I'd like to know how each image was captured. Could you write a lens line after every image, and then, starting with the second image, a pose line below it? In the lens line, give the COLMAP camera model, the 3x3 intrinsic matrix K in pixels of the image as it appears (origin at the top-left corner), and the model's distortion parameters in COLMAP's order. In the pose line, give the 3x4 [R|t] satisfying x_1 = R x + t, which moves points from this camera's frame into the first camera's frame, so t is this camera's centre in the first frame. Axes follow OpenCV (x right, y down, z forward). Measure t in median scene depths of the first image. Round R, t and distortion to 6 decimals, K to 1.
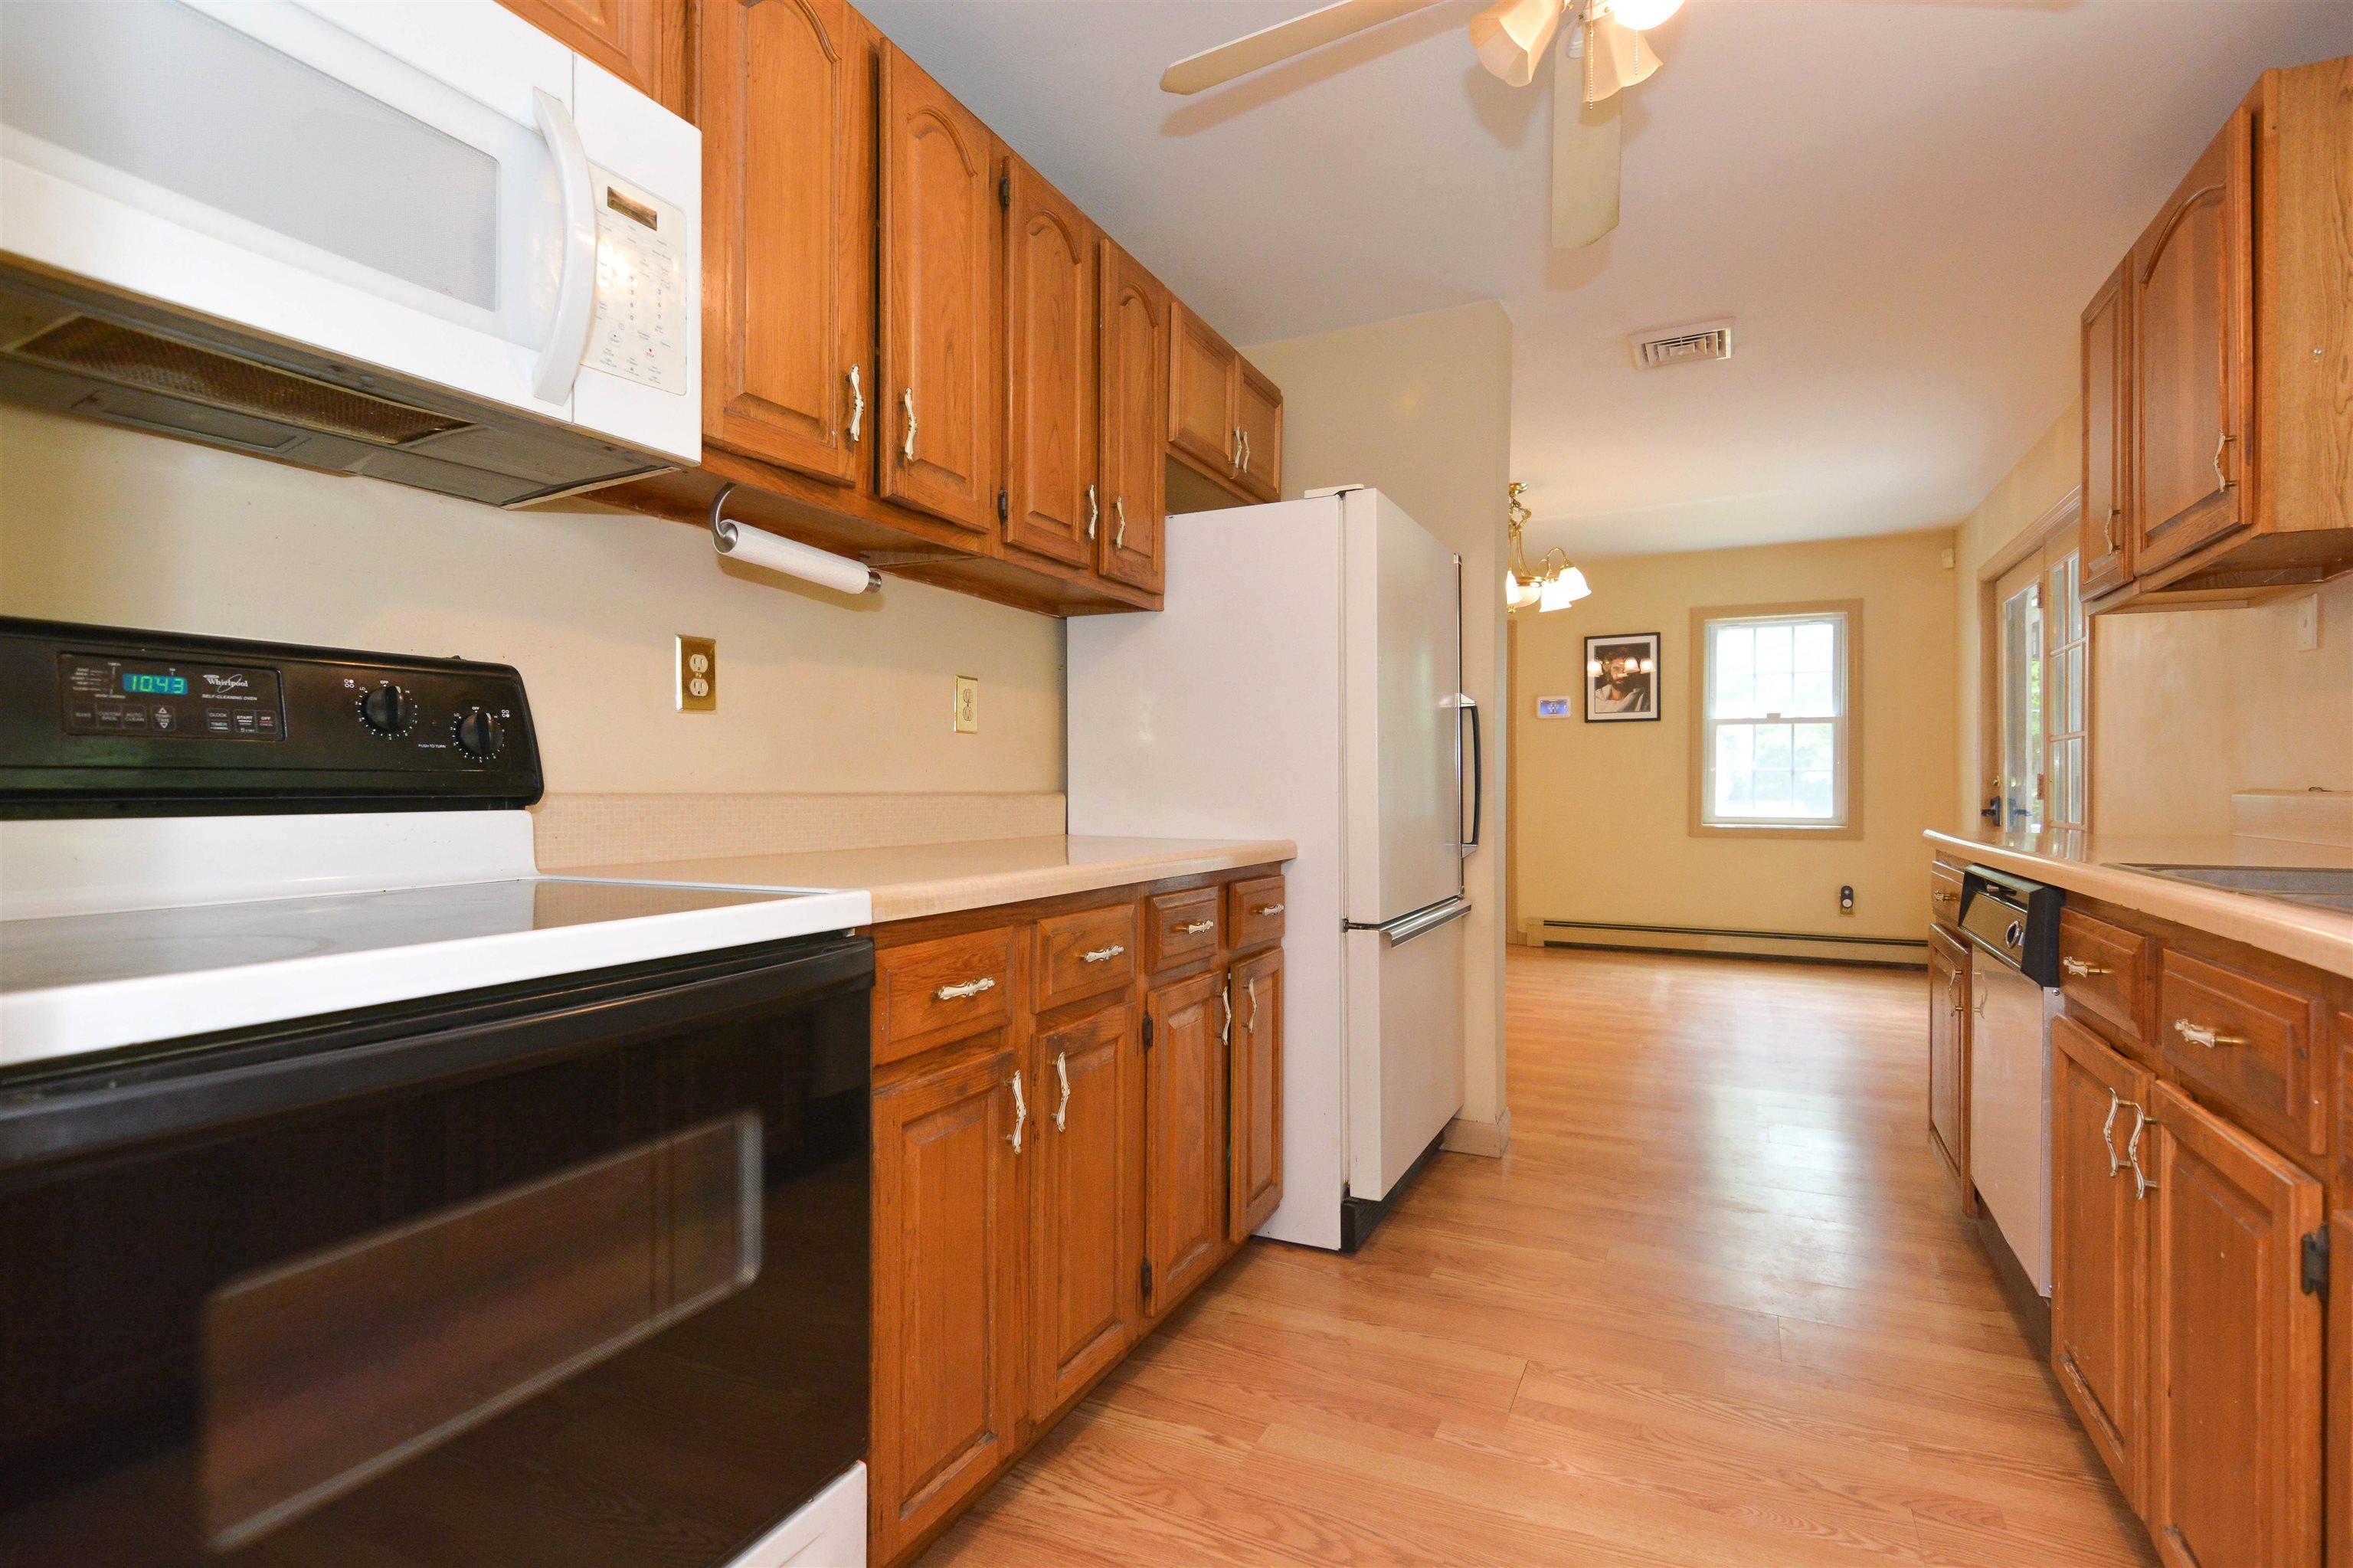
lens RADIAL K [[1122.5, 0, 1188.3], [0, 1122.5, 786.3], [0, 0, 1]] dist [0.016814, -0.010023]
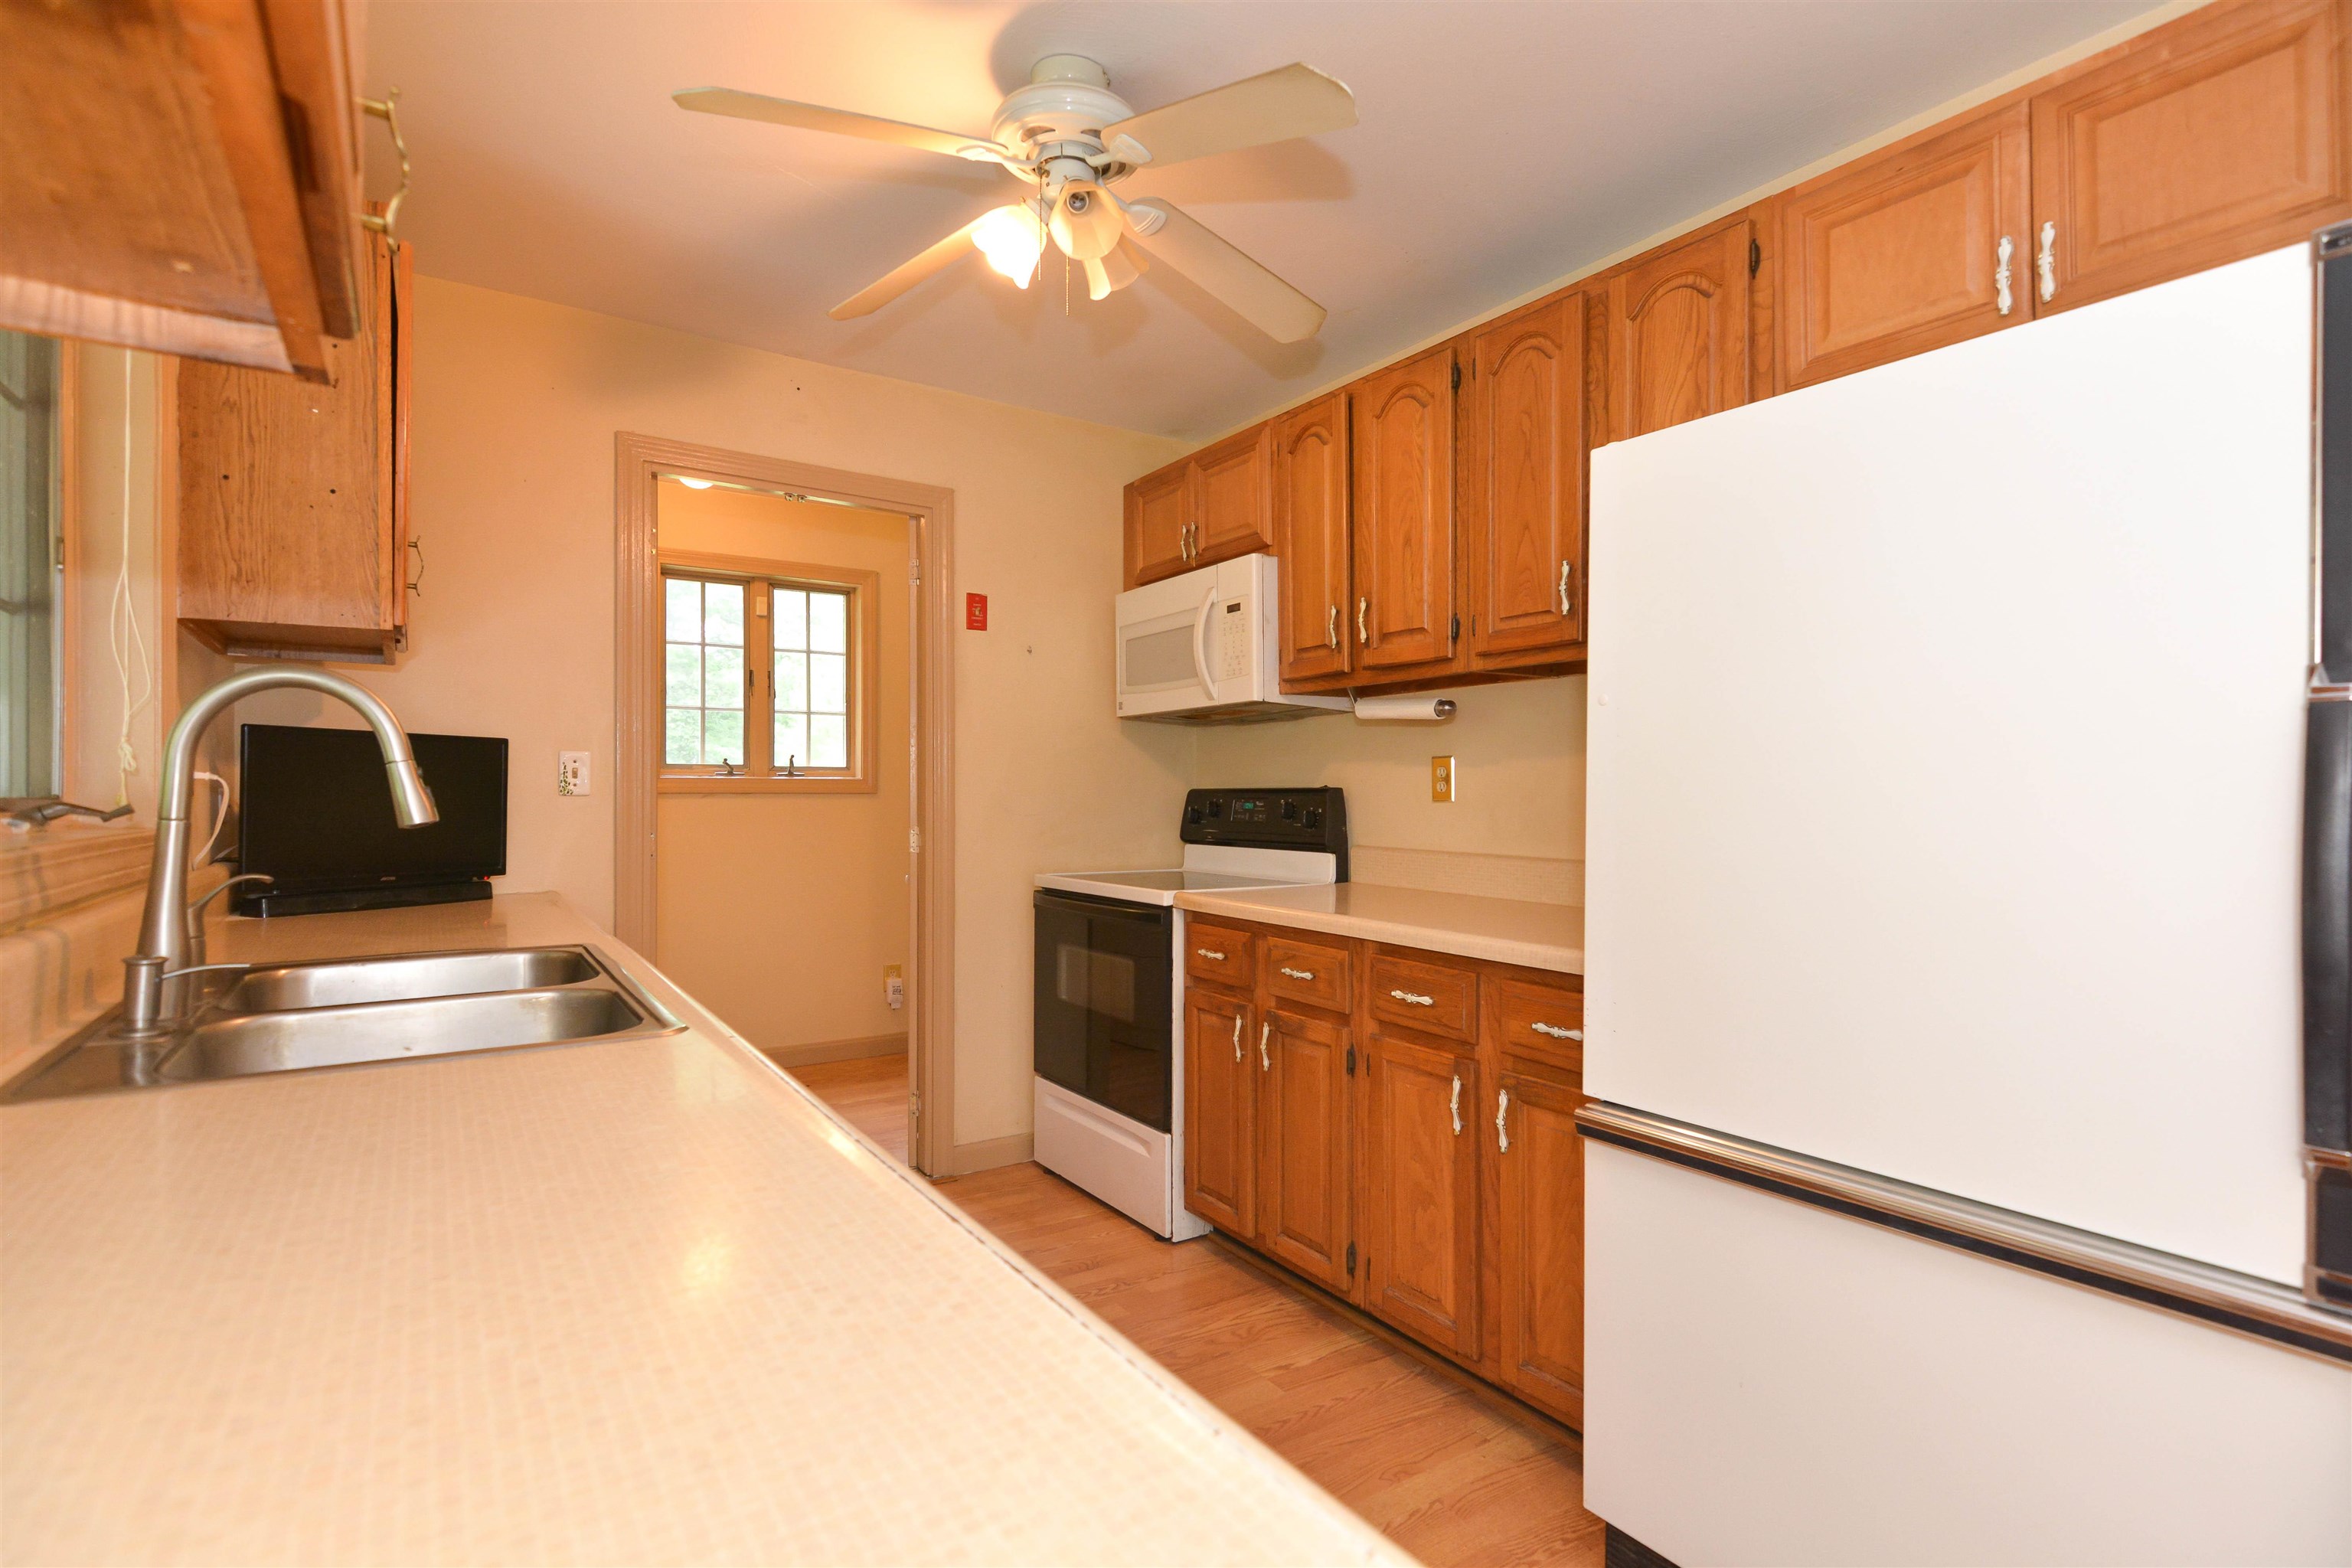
lens RADIAL K [[1122.0, 0, 1187.8], [0, 1122.0, 786.3], [0, 0, 1]] dist [0.016814, -0.010023]
pose [[-0.505277, -0.006426, -0.862933, 0.869765], [-0.005336, 0.999976, -0.004323, -0.059301], [0.862941, 0.002420, -0.505299, 1.126251]]
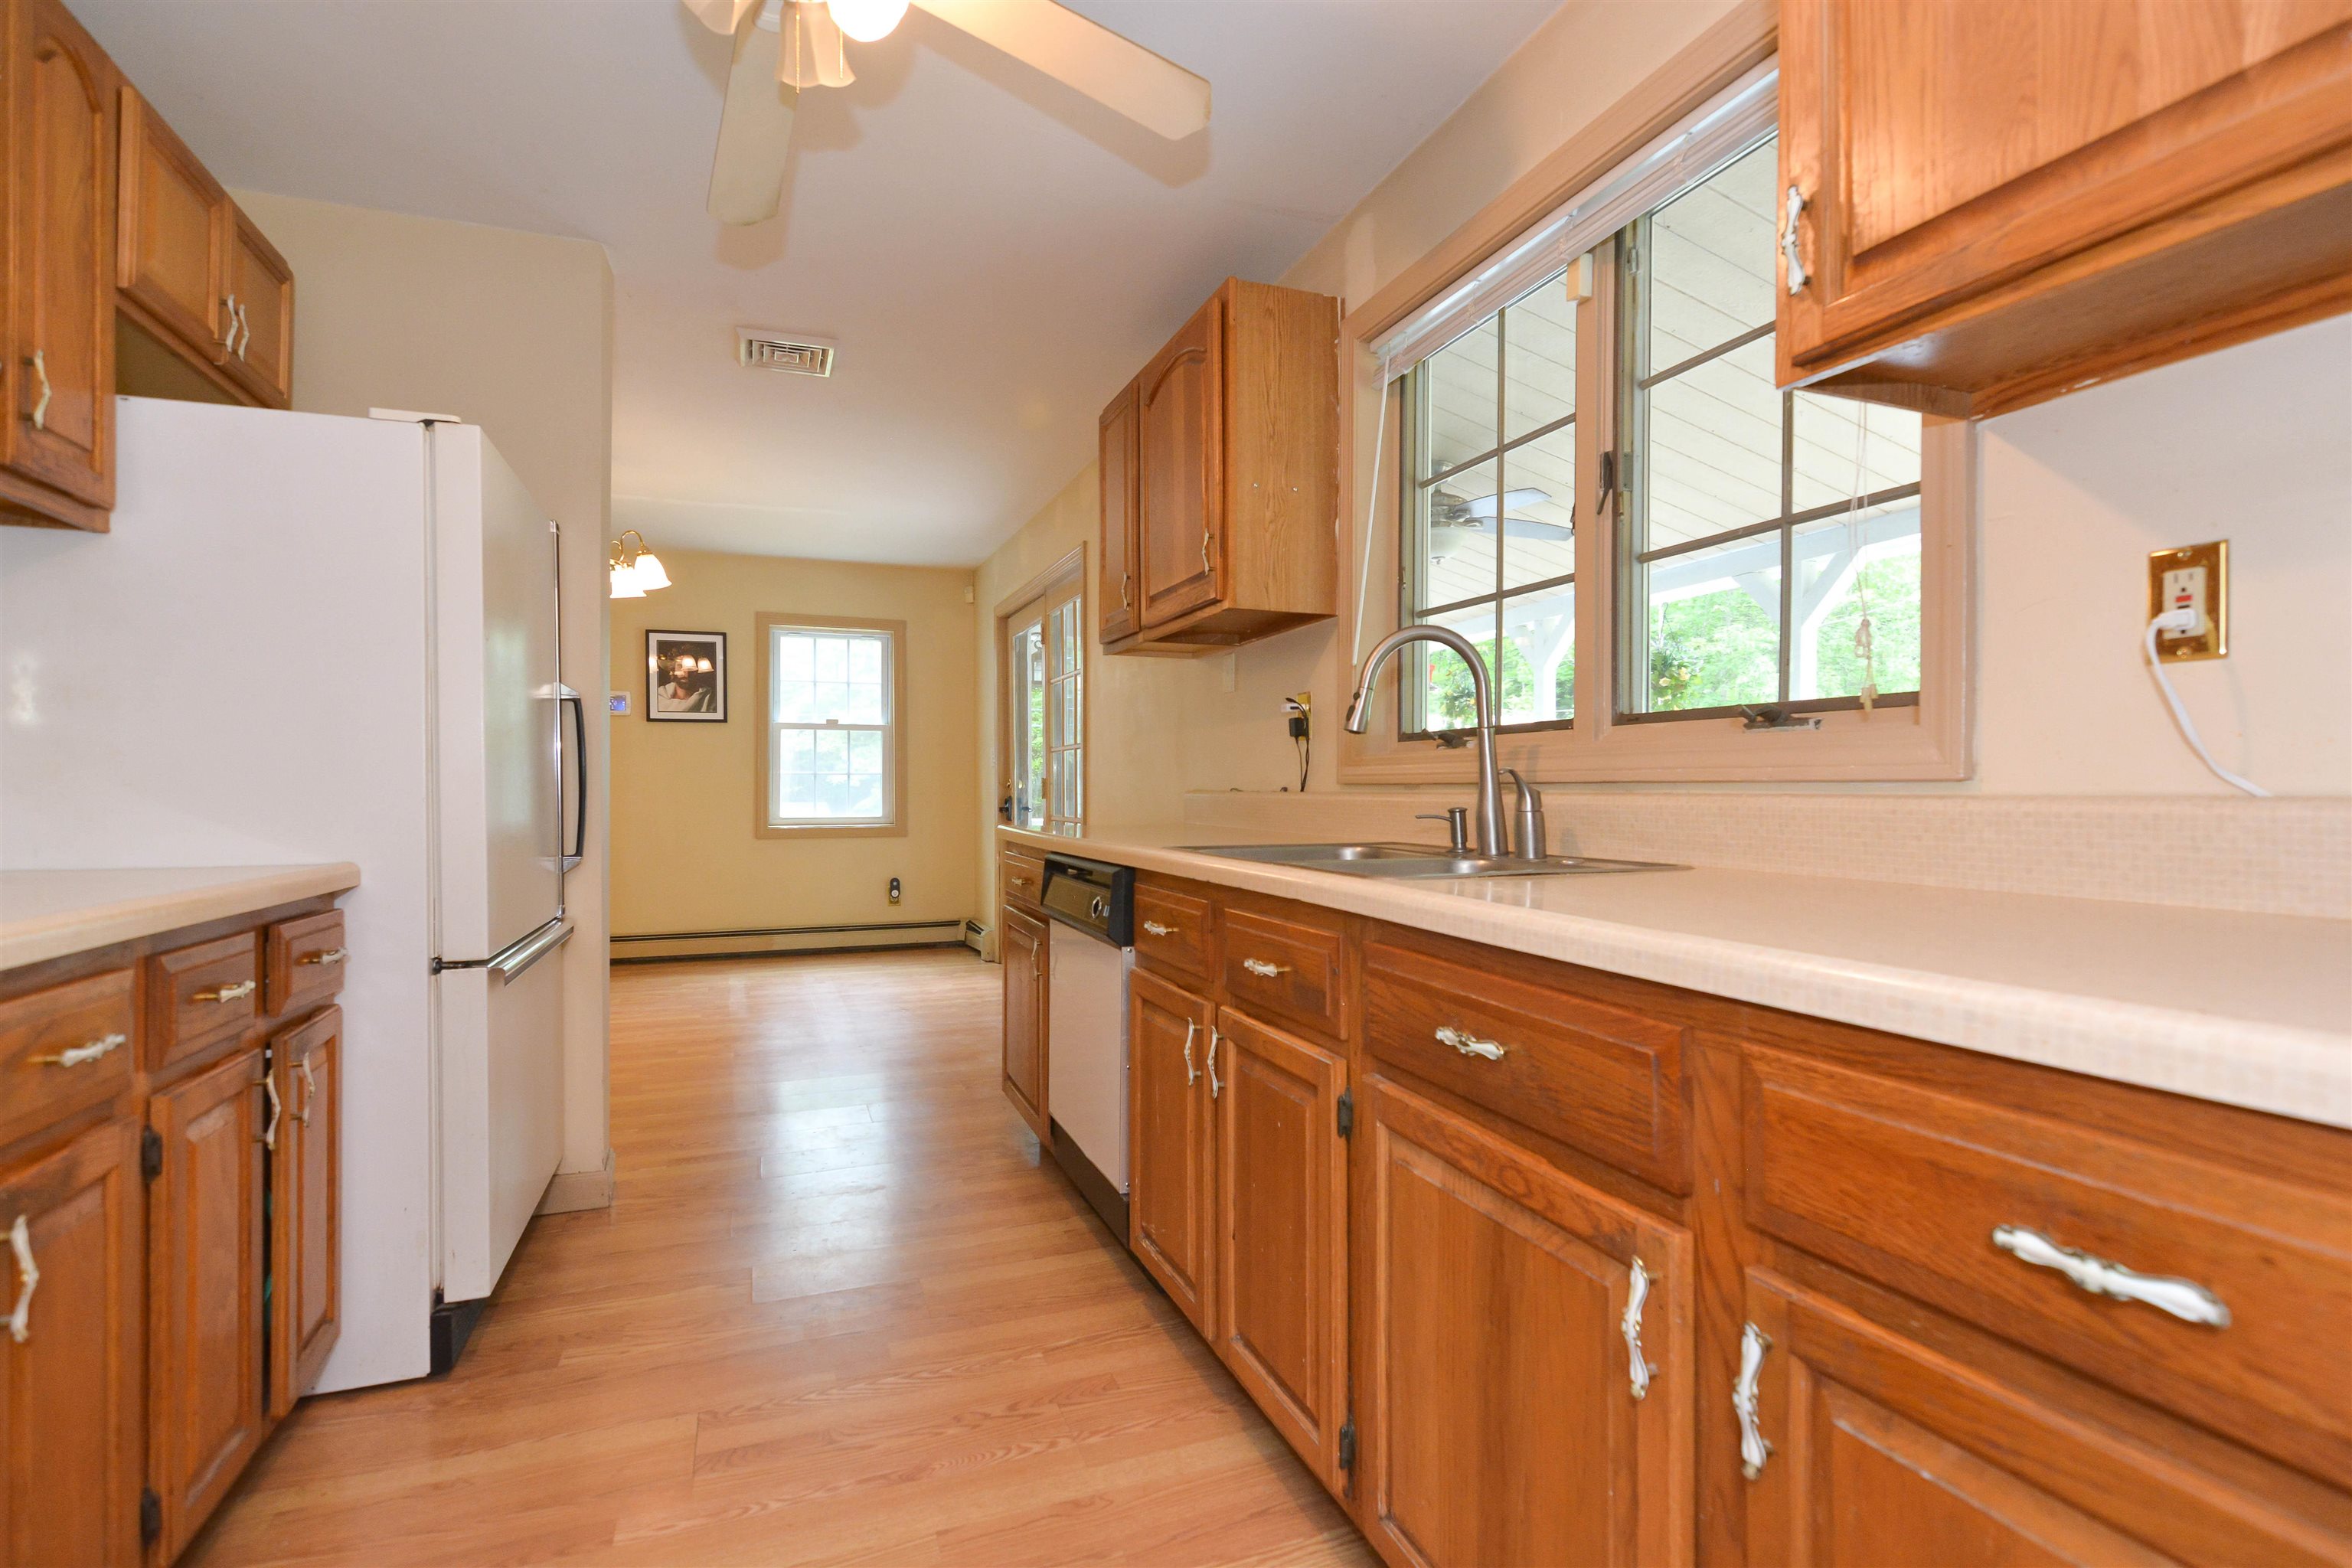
lens RADIAL K [[1138.4, 0, 1187.2], [0, 1138.4, 787.6], [0, 0, 1]] dist [0.019197, -0.009723]
pose [[0.685836, -0.002819, 0.727751, -0.086783], [0.003406, 0.999994, 0.000663, -0.001218], [-0.727748, 0.002024, 0.685842, 0.053879]]
